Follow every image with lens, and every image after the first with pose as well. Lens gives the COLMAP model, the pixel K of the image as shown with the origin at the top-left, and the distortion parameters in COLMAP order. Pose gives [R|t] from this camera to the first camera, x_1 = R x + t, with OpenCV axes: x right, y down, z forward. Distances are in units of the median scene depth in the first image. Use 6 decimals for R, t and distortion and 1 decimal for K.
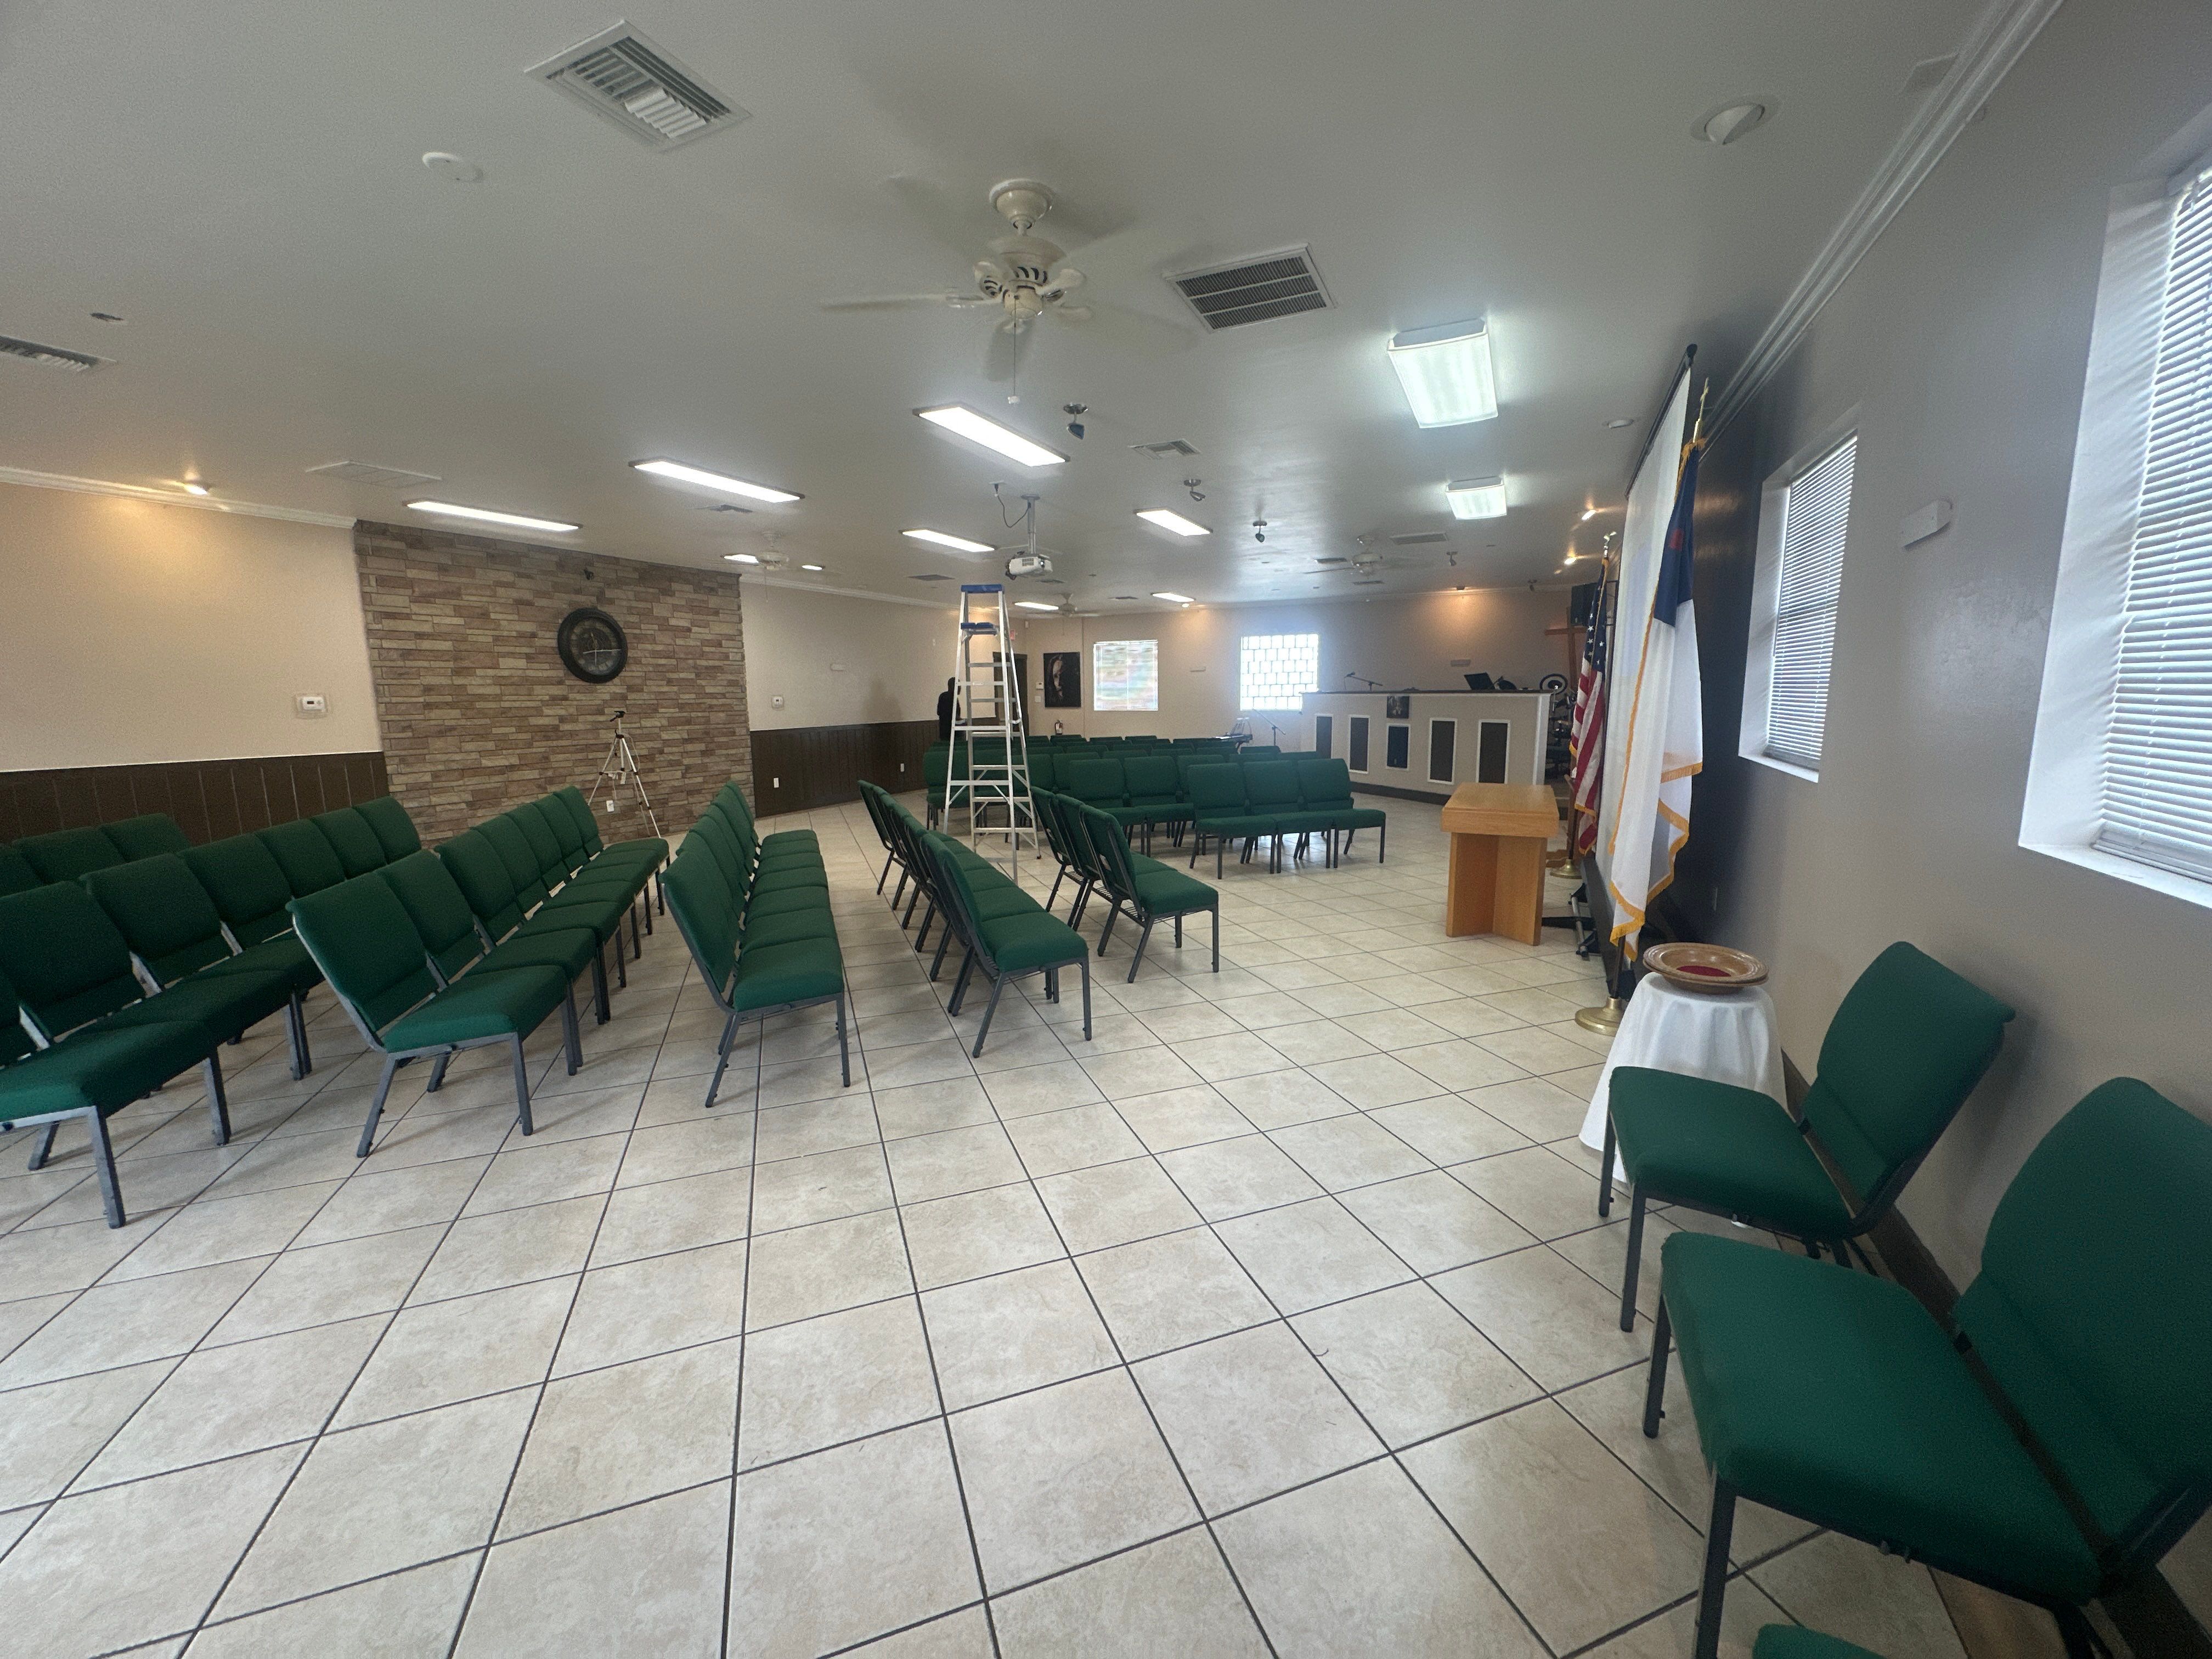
lens RADIAL K [[879.0, 0, 1104.5], [0, 879.0, 827.1], [0, 0, 1]] dist [-0.003529, 0.000894]
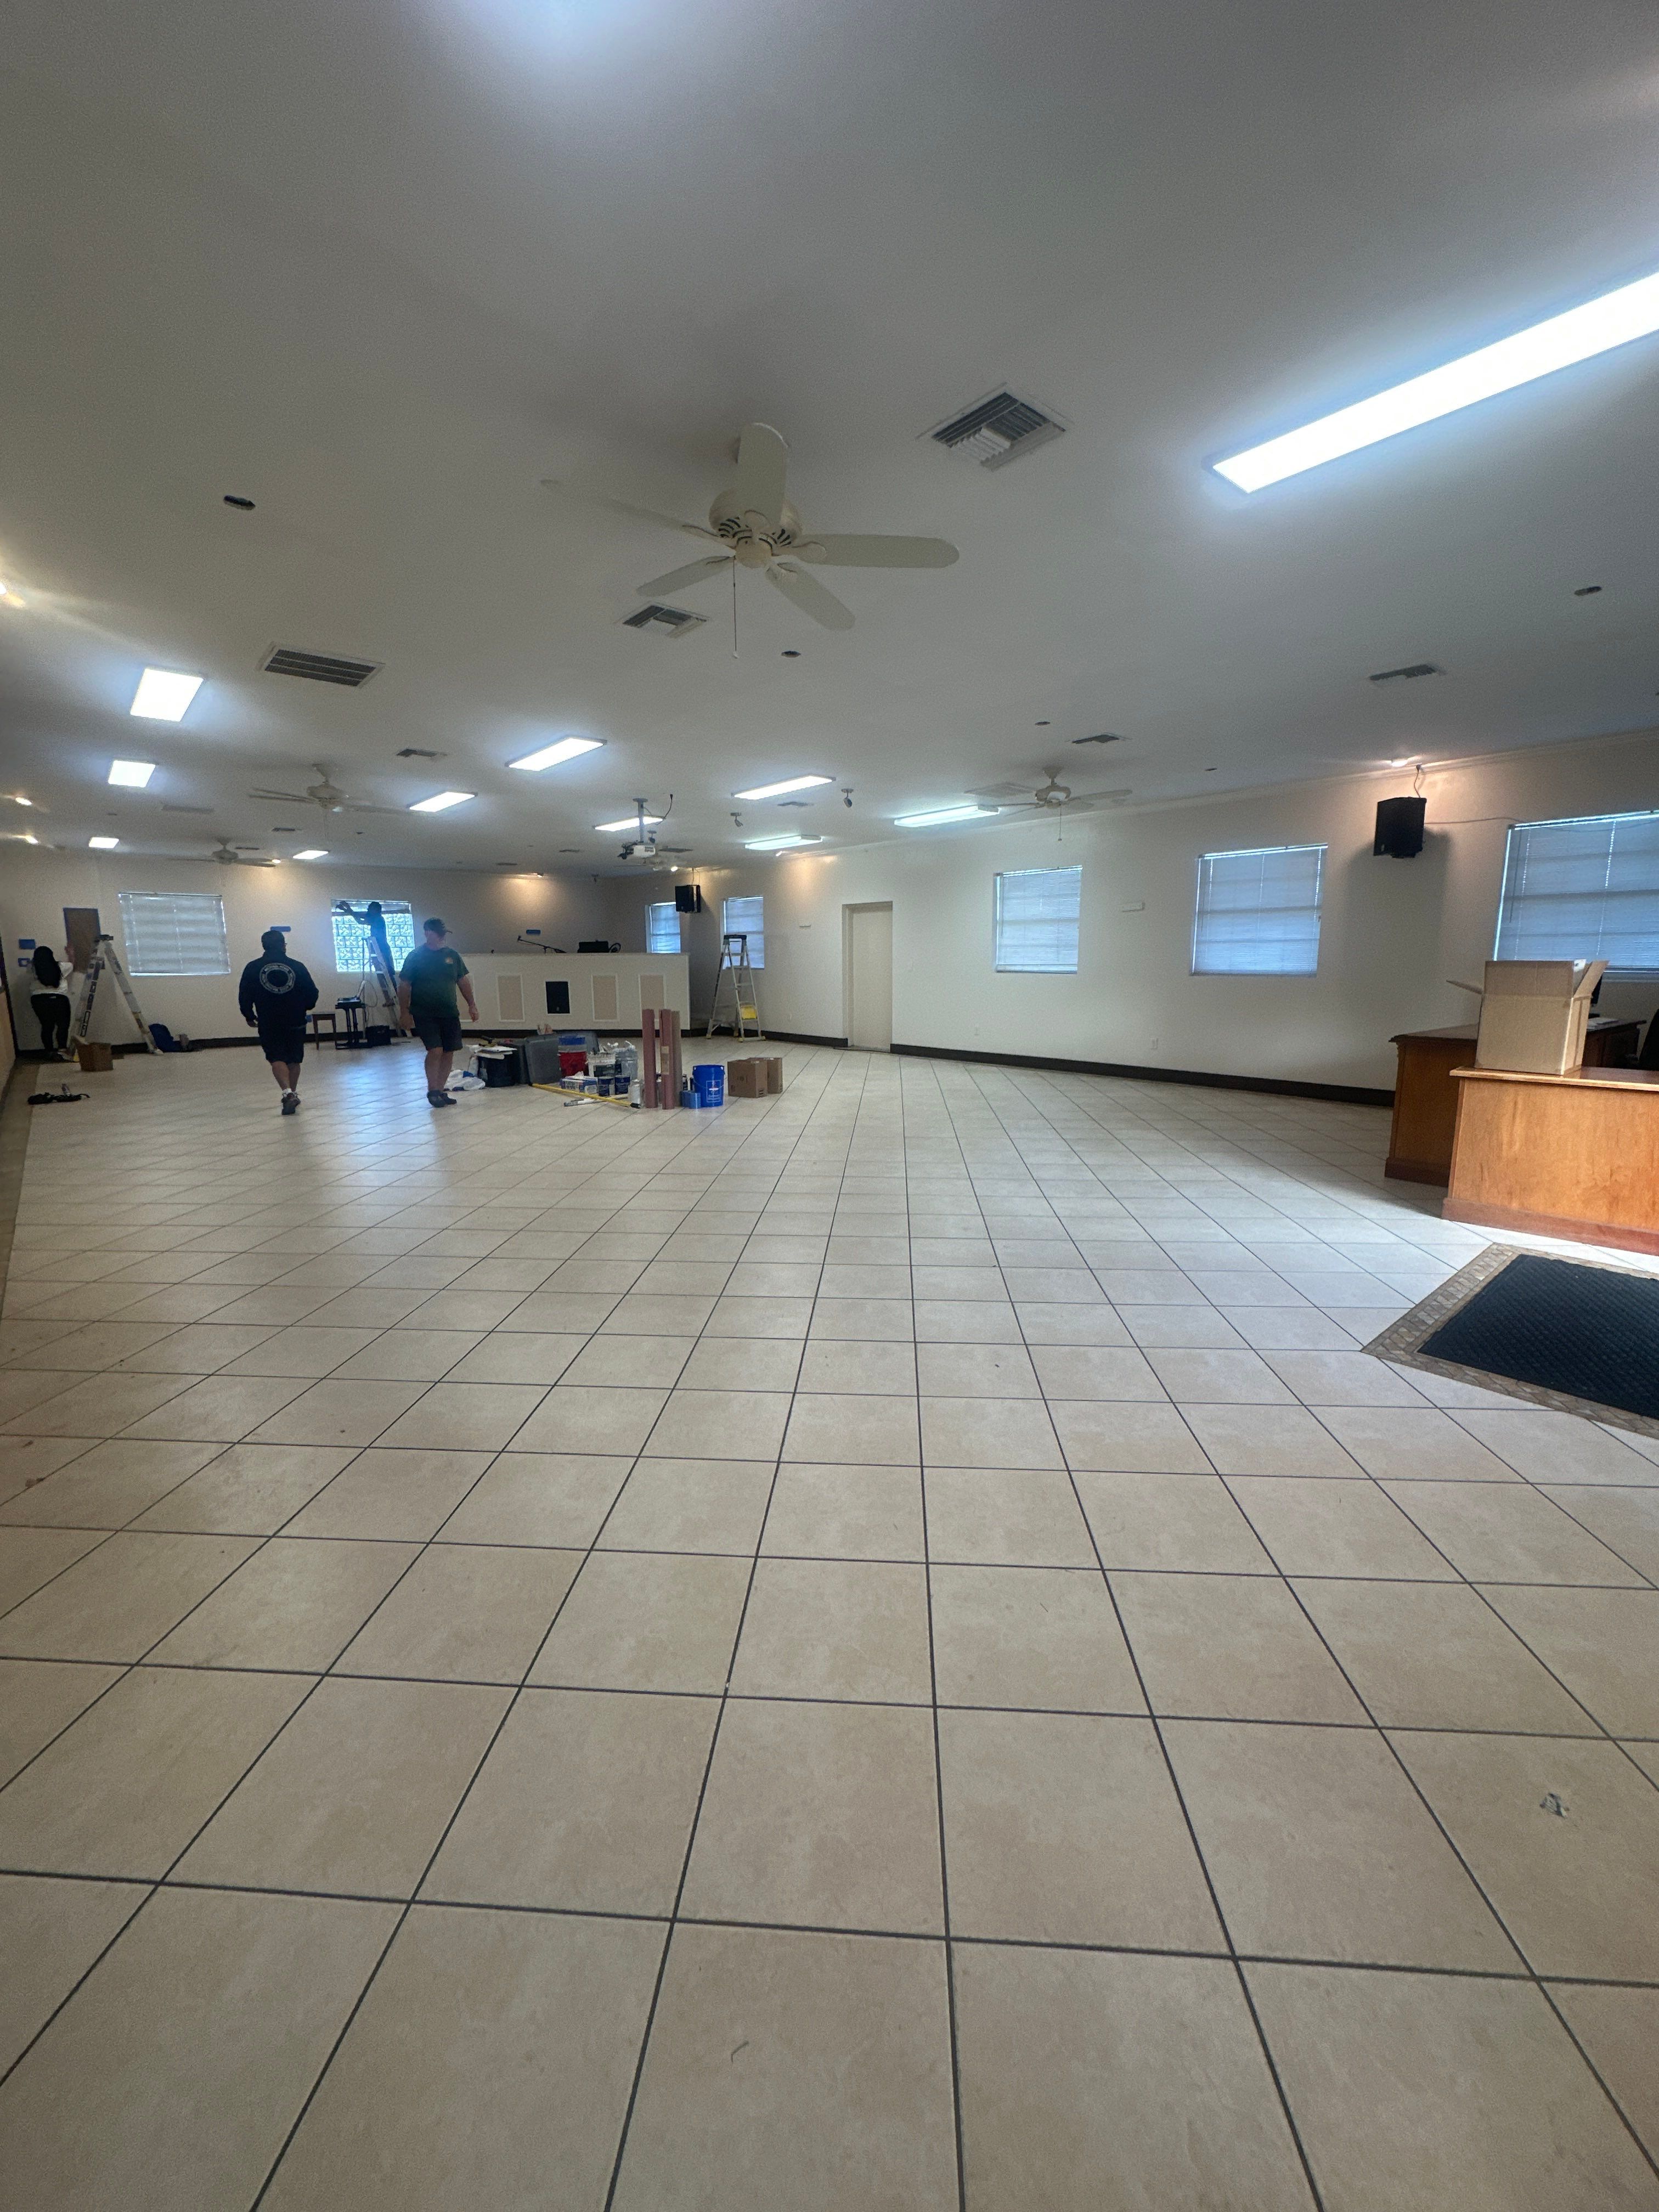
lens RADIAL K [[879.0, 0, 826.9], [0, 879.0, 1103.4], [0, 0, 1]] dist [-0.003529, 0.000894]
pose [[0.406965, -0.141747, 0.902379, -1.006311], [0.139588, 0.985934, 0.091919, -0.002579], [-0.902715, 0.088553, 0.421027, 0.178426]]
